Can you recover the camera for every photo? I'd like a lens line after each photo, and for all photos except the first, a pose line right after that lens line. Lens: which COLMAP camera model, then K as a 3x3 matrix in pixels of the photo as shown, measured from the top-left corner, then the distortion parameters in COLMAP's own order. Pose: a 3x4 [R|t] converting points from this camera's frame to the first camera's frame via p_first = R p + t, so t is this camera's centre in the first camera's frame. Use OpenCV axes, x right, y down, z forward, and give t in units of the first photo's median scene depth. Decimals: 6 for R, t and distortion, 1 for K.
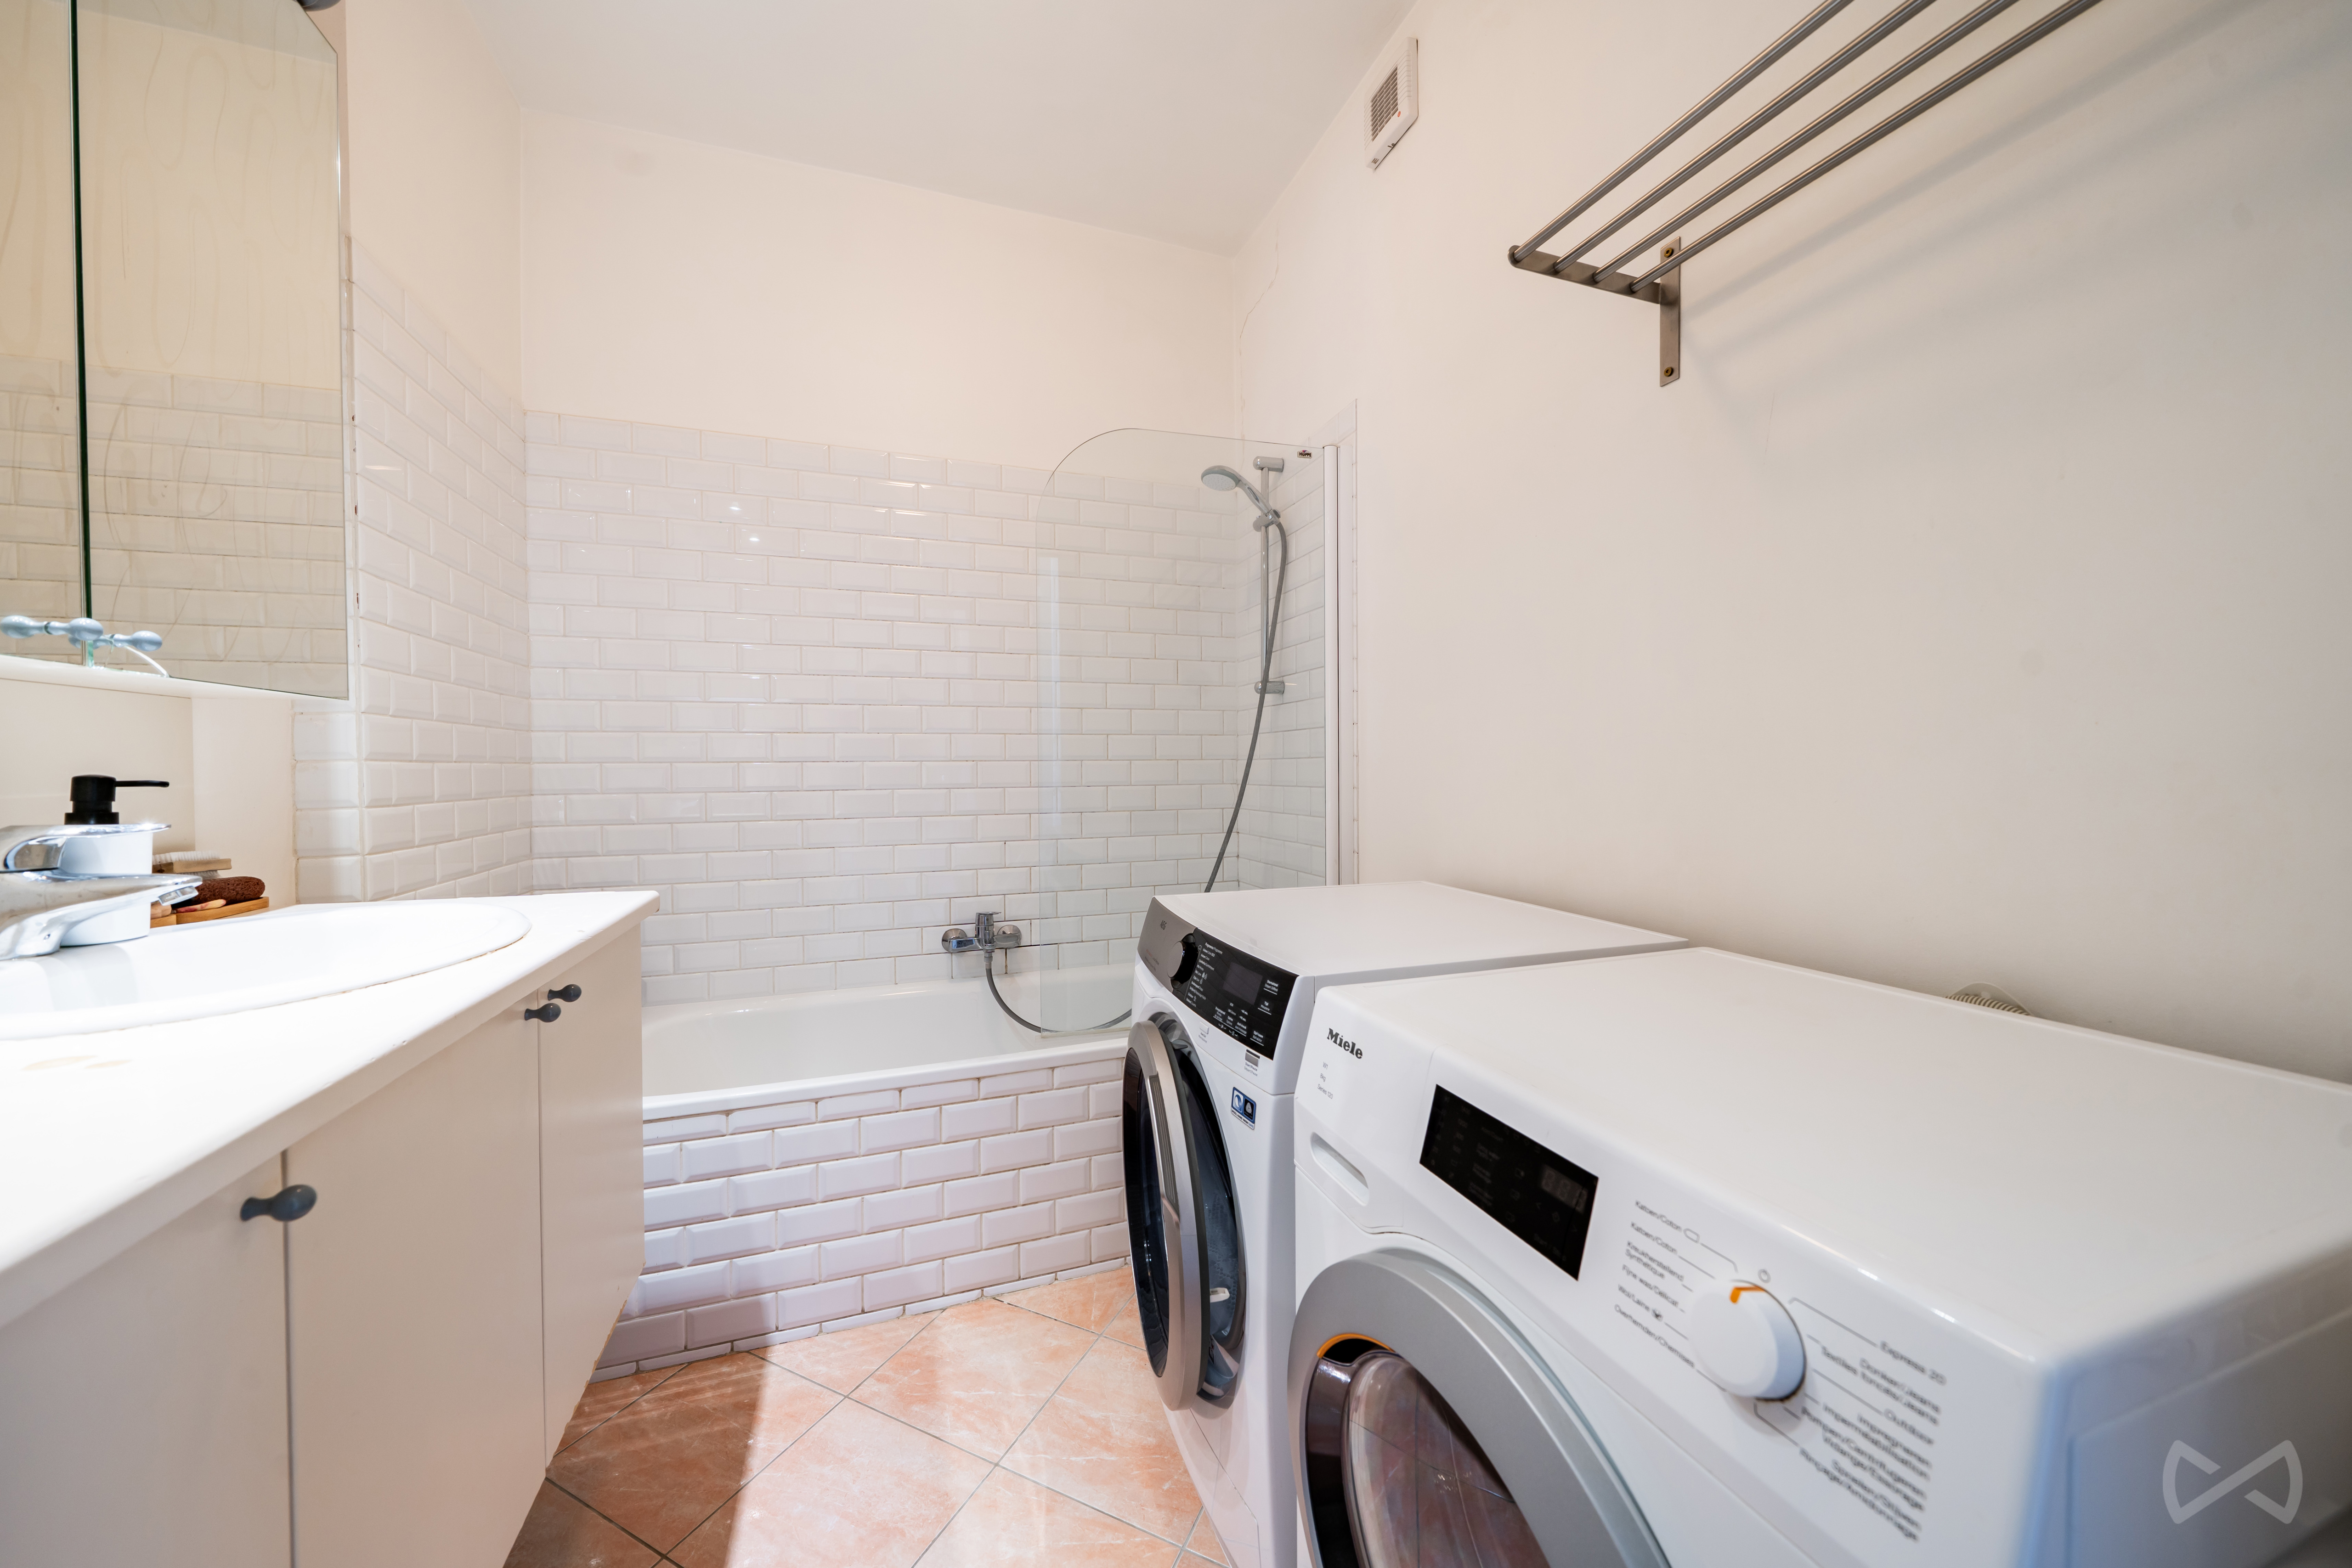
lens RADIAL K [[797.2, 0, 1166.0], [0, 797.2, 780.2], [0, 0, 1]] dist [-0.000619, -0.000695]
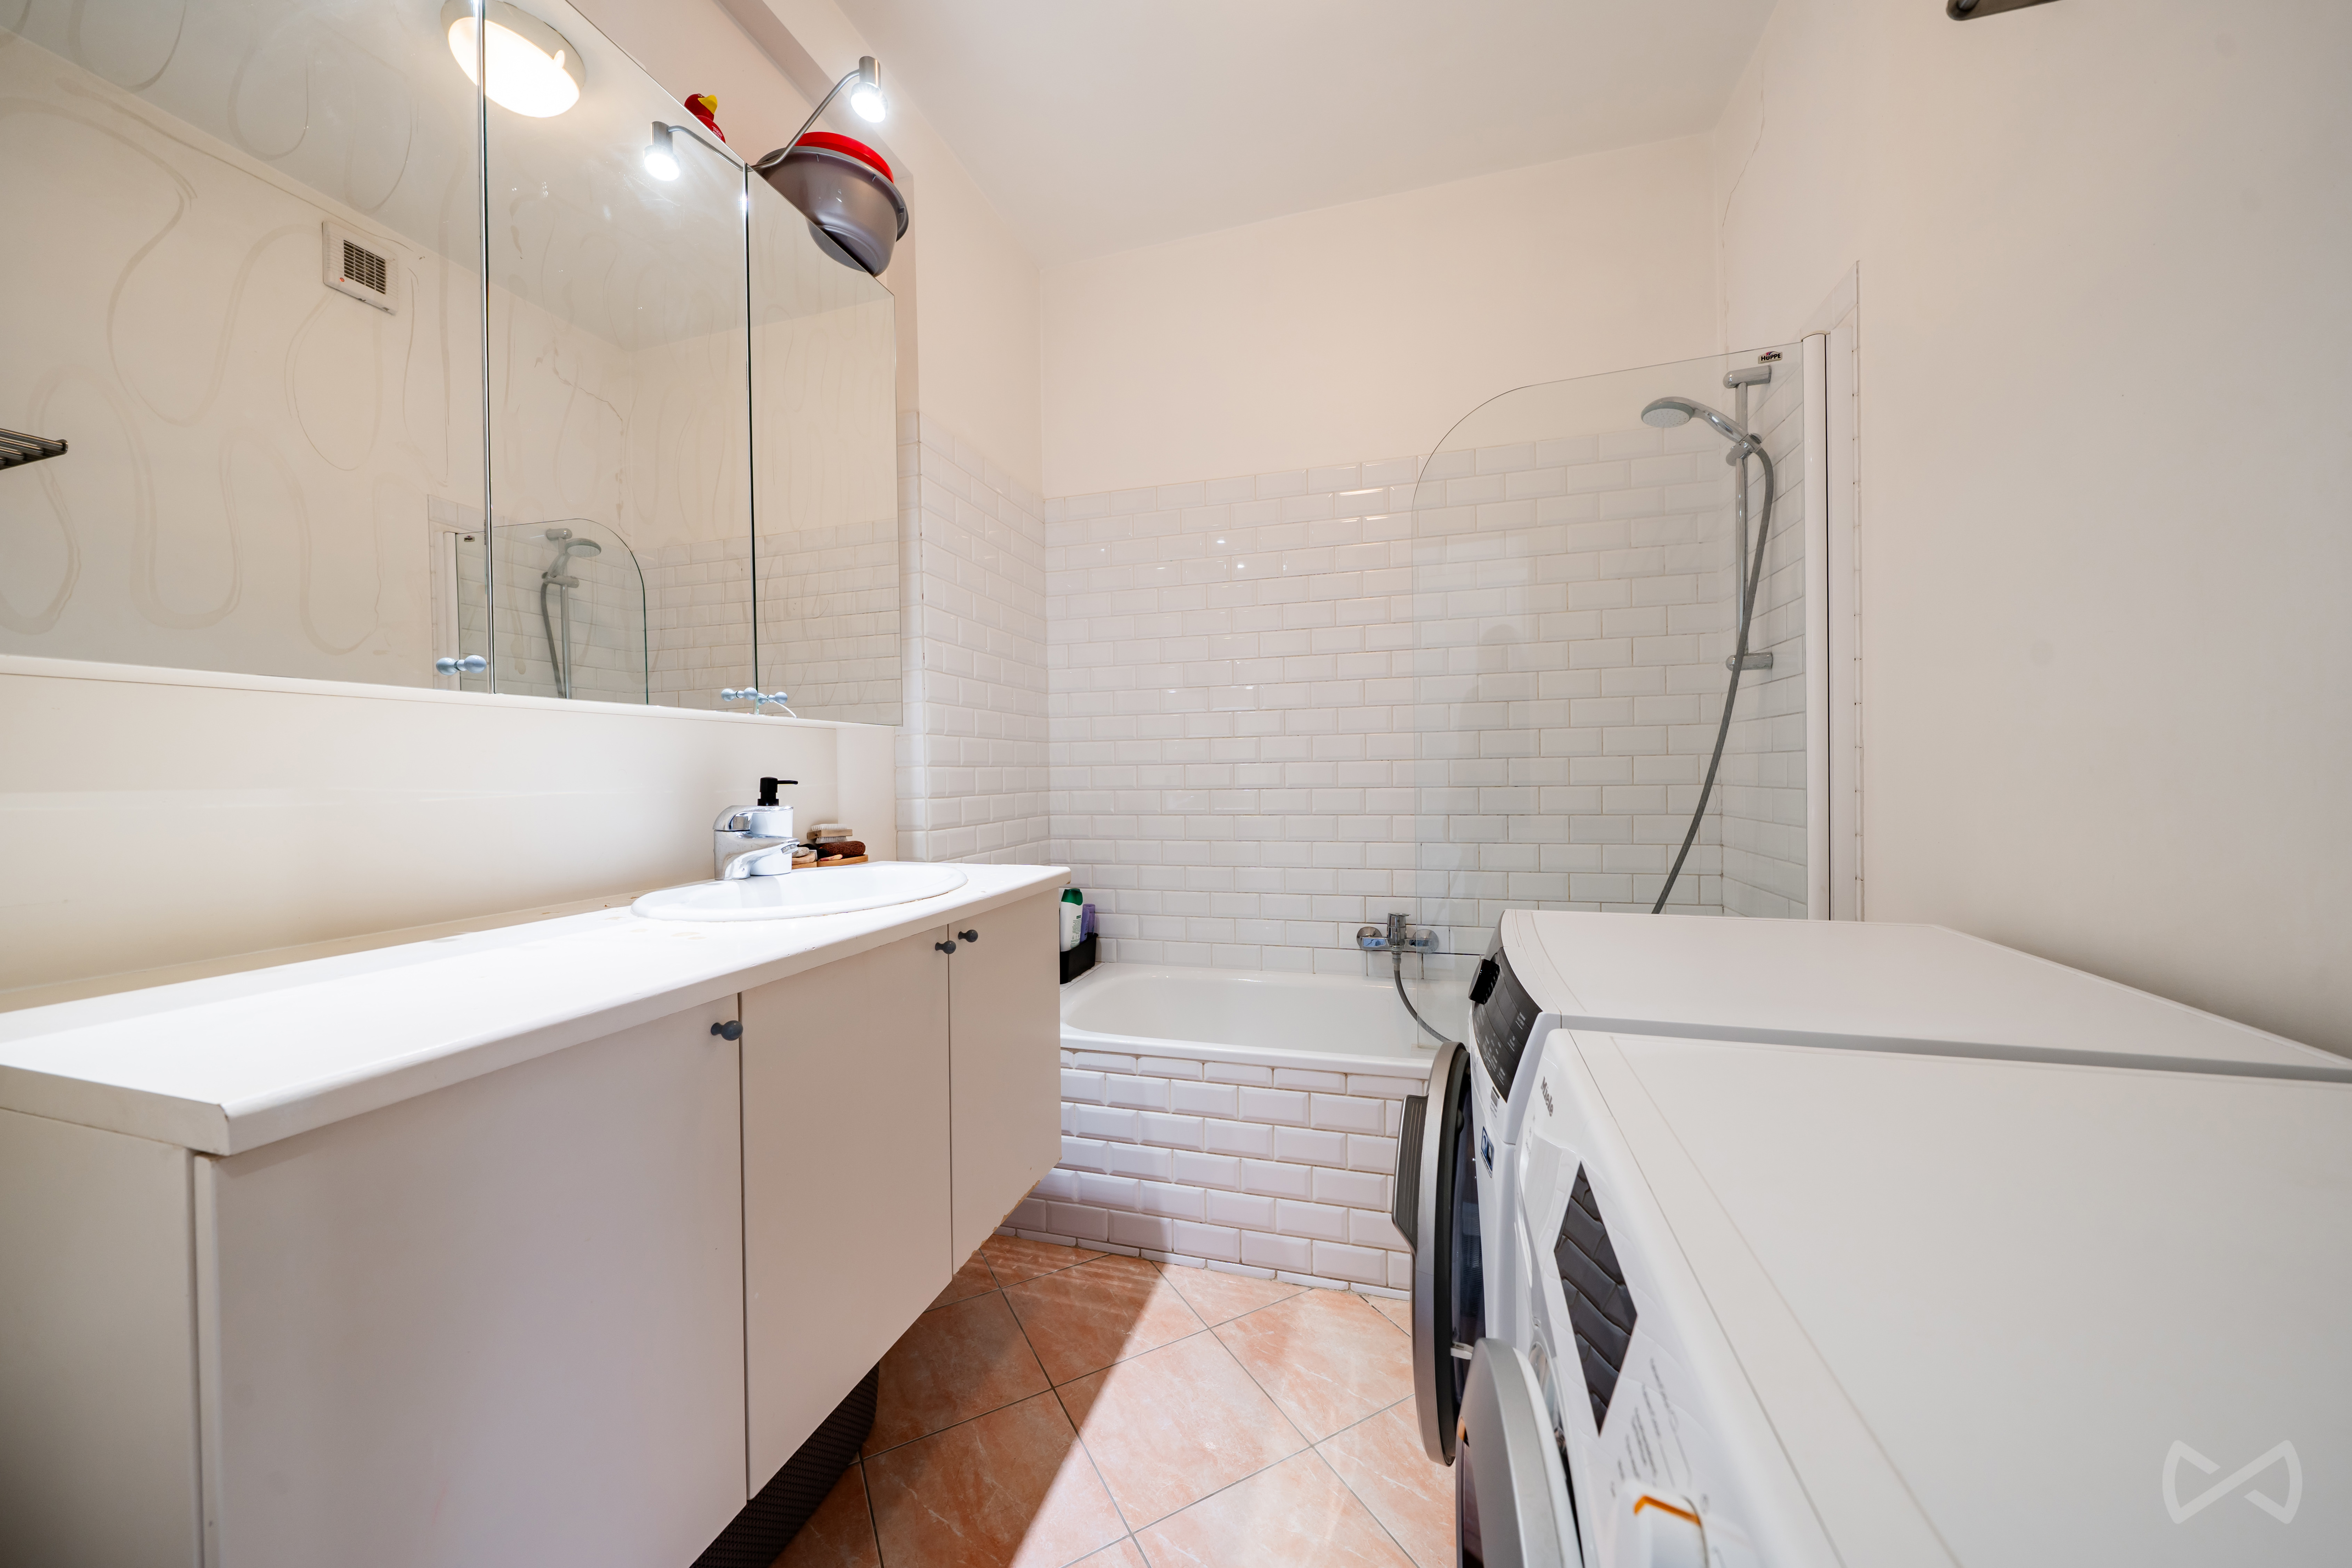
lens RADIAL K [[797.3, 0, 1160.4], [0, 797.3, 781.8], [0, 0, 1]] dist [-0.000619, -0.000695]
pose [[0.819507, 0.002225, -0.573065, 0.160724], [-0.000262, 0.999994, 0.003509, -0.000941], [0.573070, -0.002726, 0.819502, 0.035219]]
